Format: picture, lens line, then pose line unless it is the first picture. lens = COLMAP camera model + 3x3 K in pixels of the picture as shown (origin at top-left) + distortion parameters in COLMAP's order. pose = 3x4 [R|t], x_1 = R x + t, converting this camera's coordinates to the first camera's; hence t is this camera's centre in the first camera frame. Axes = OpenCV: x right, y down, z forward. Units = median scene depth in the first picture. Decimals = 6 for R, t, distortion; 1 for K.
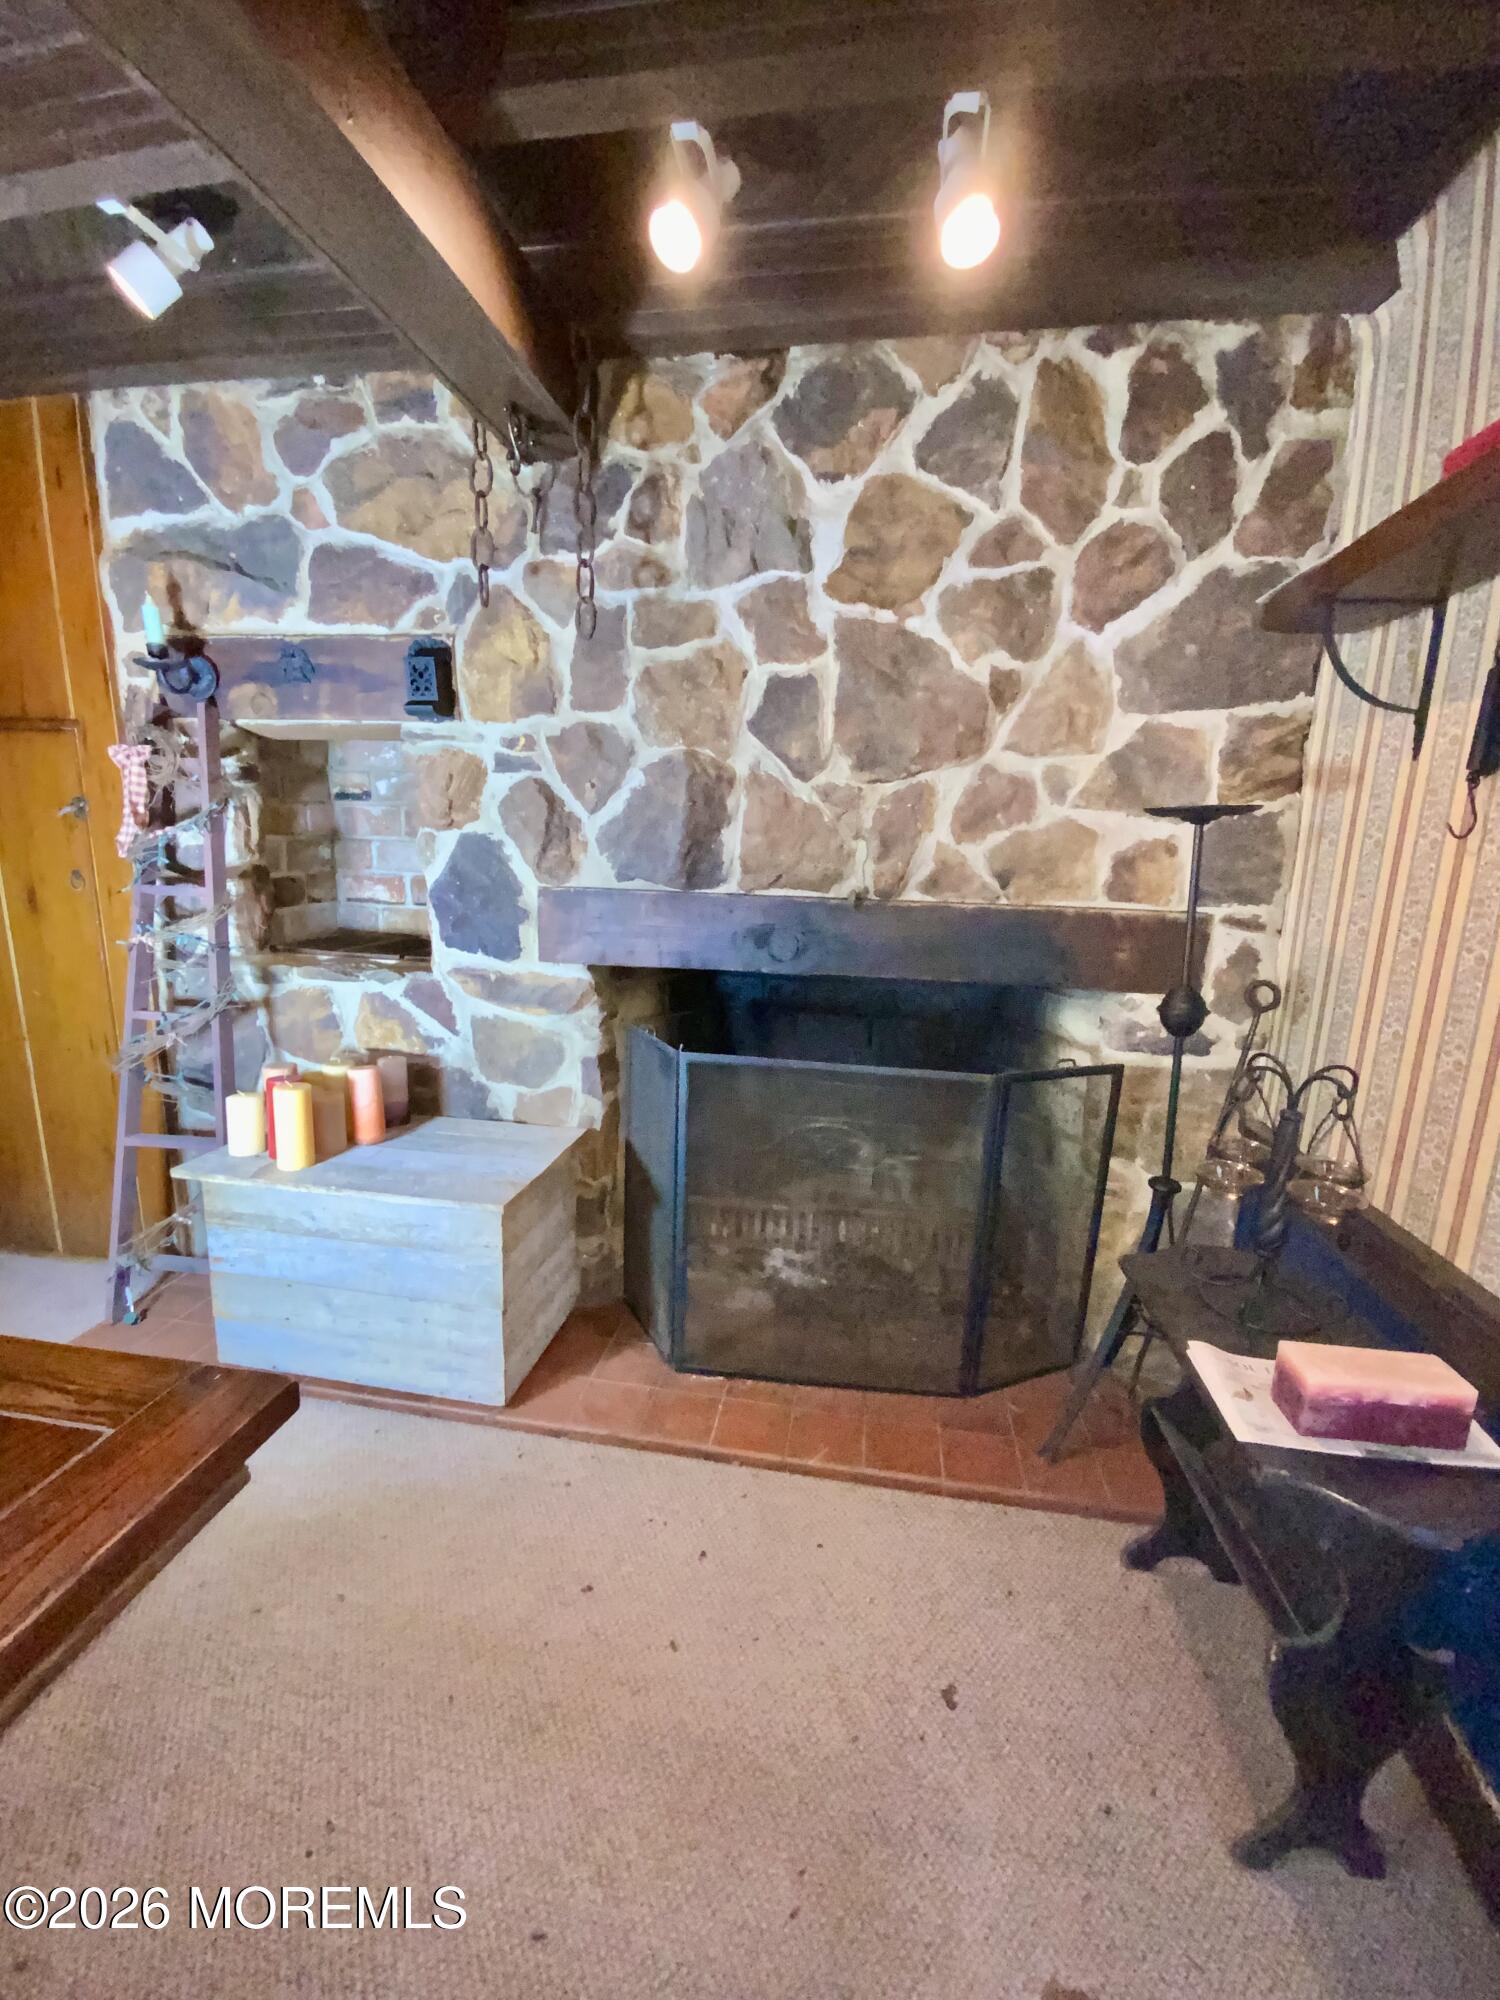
lens RADIAL K [[939.3, 0, 839.9], [0, 939.3, 1075.7], [0, 0, 1]] dist [-0.000993, -0.000816]
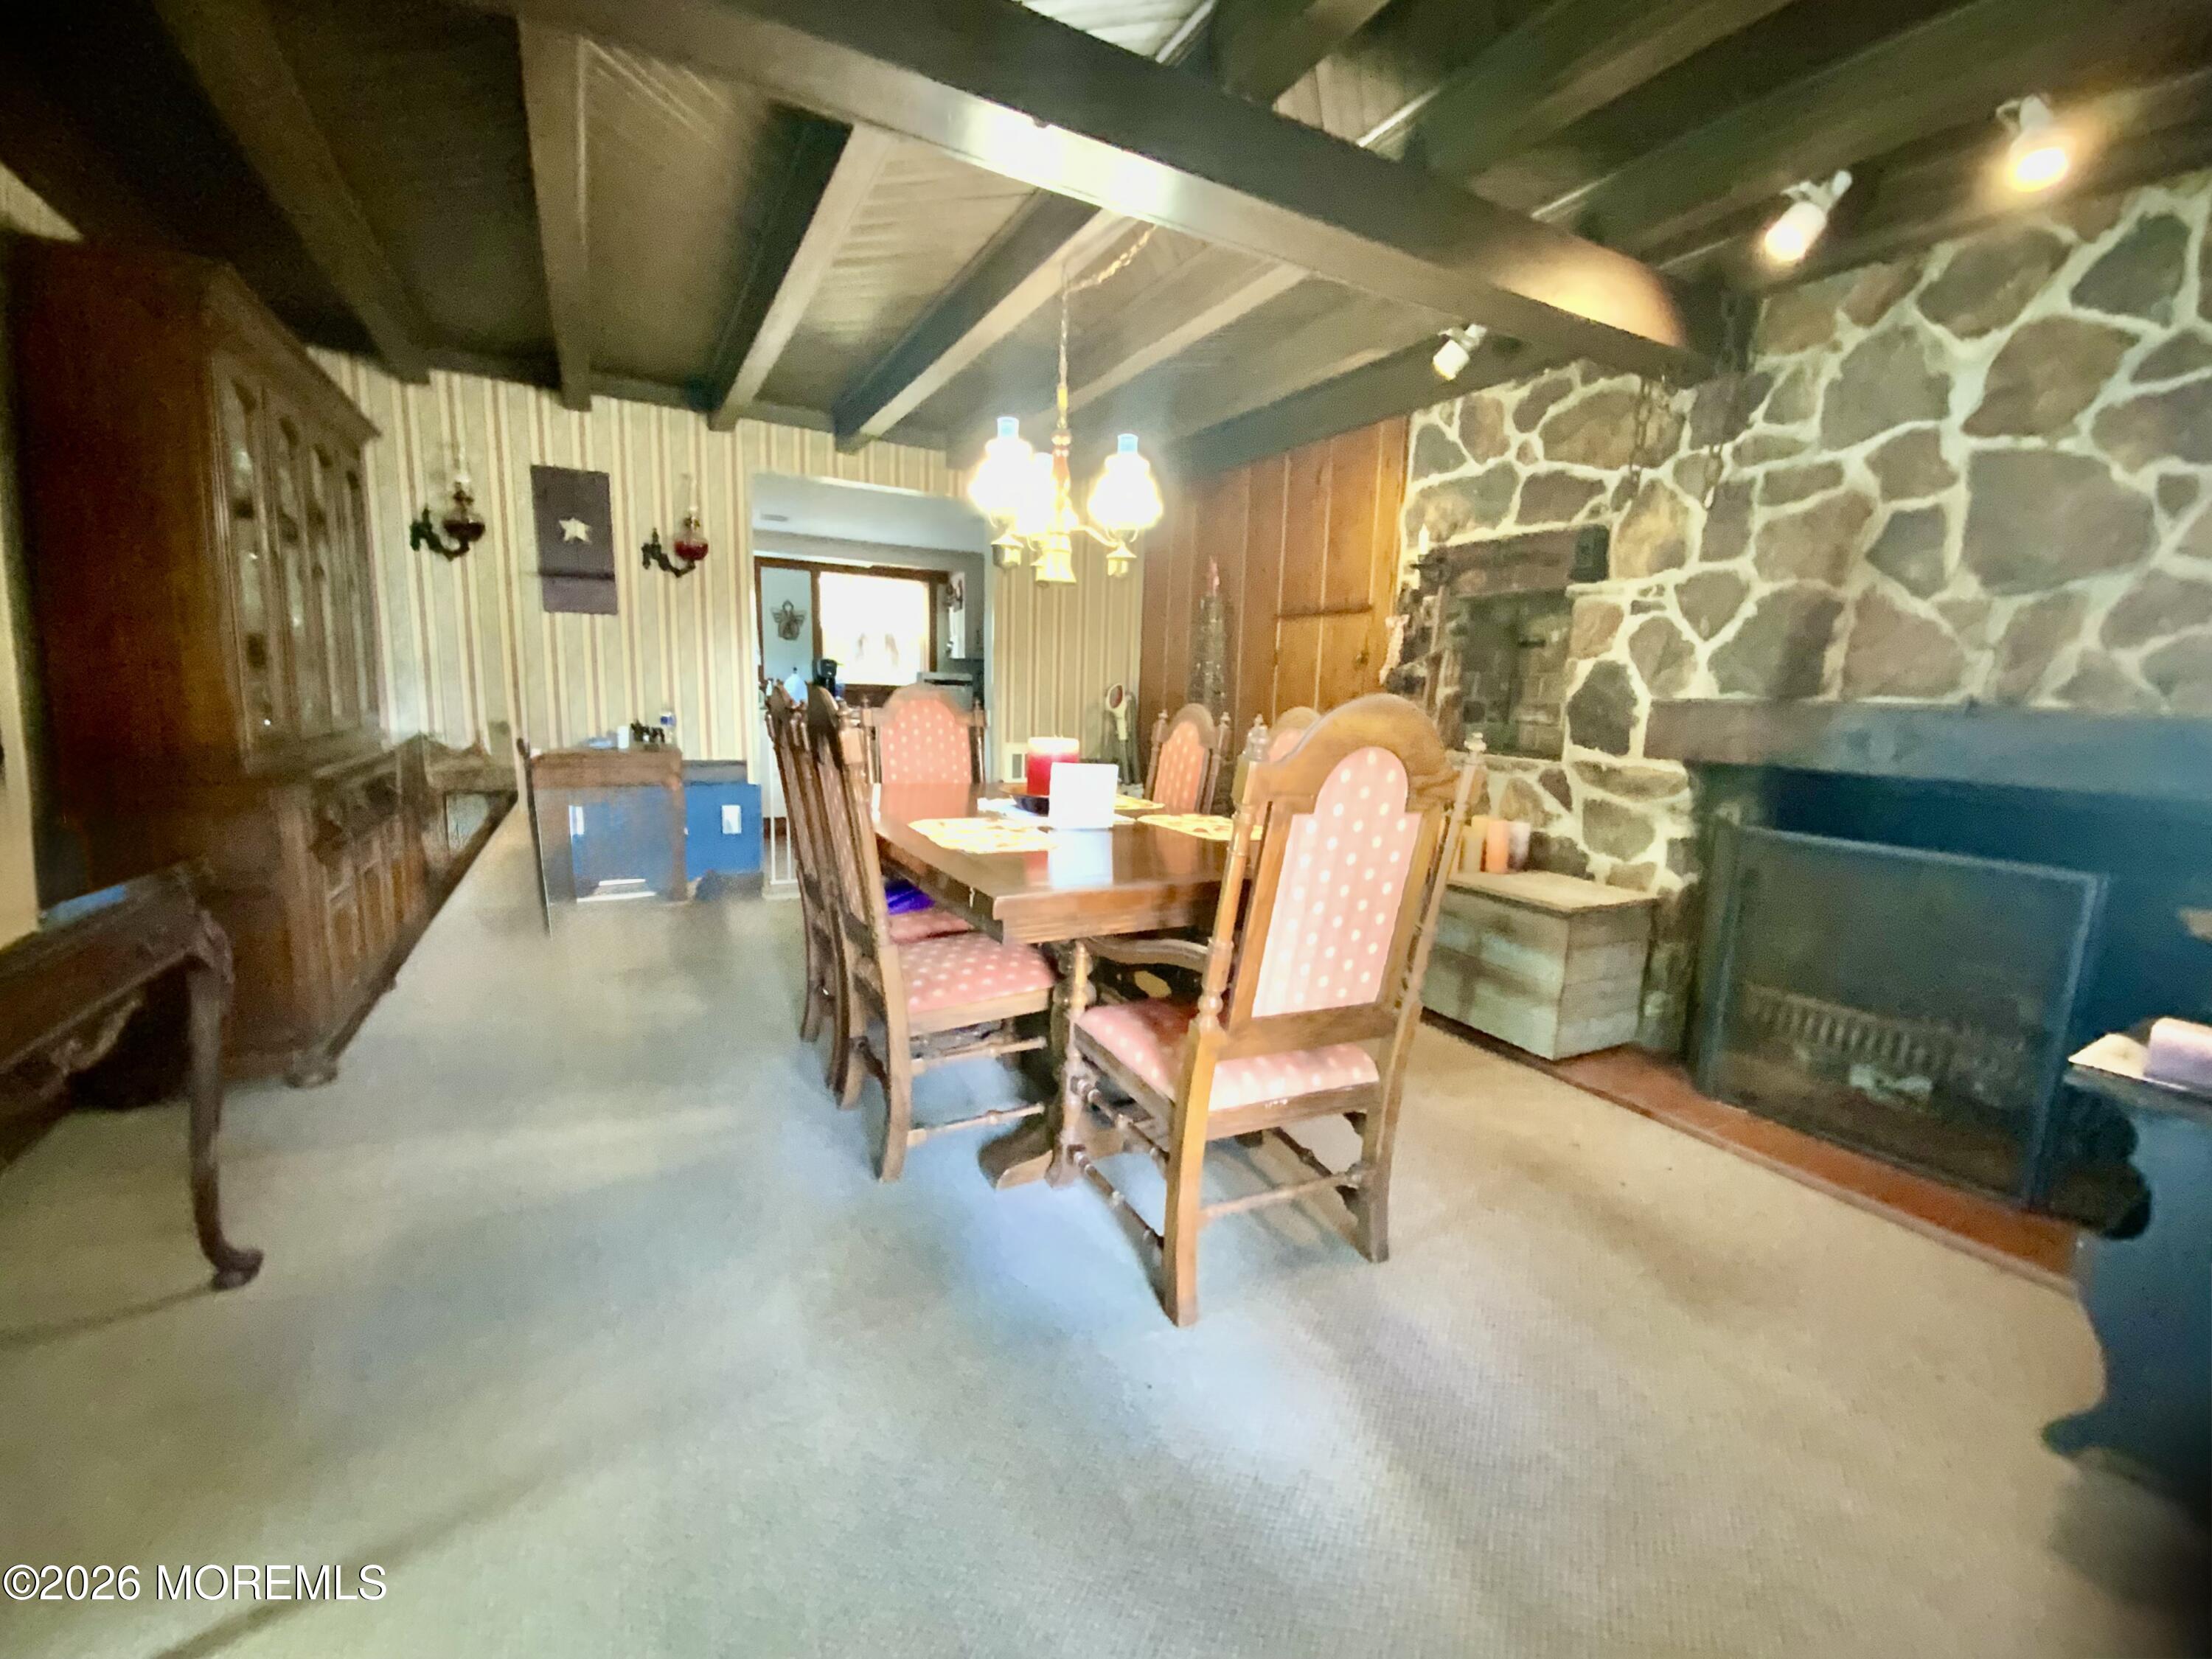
lens RADIAL K [[882.7, 0, 1116.9], [0, 882.7, 833.9], [0, 0, 1]] dist [0.001892, -0.013785]
pose [[0.614619, 0.108603, -0.781313, 0.211136], [-0.174453, 0.984665, -0.000364, 0.118897], [0.769292, 0.136526, 0.624140, -0.322921]]
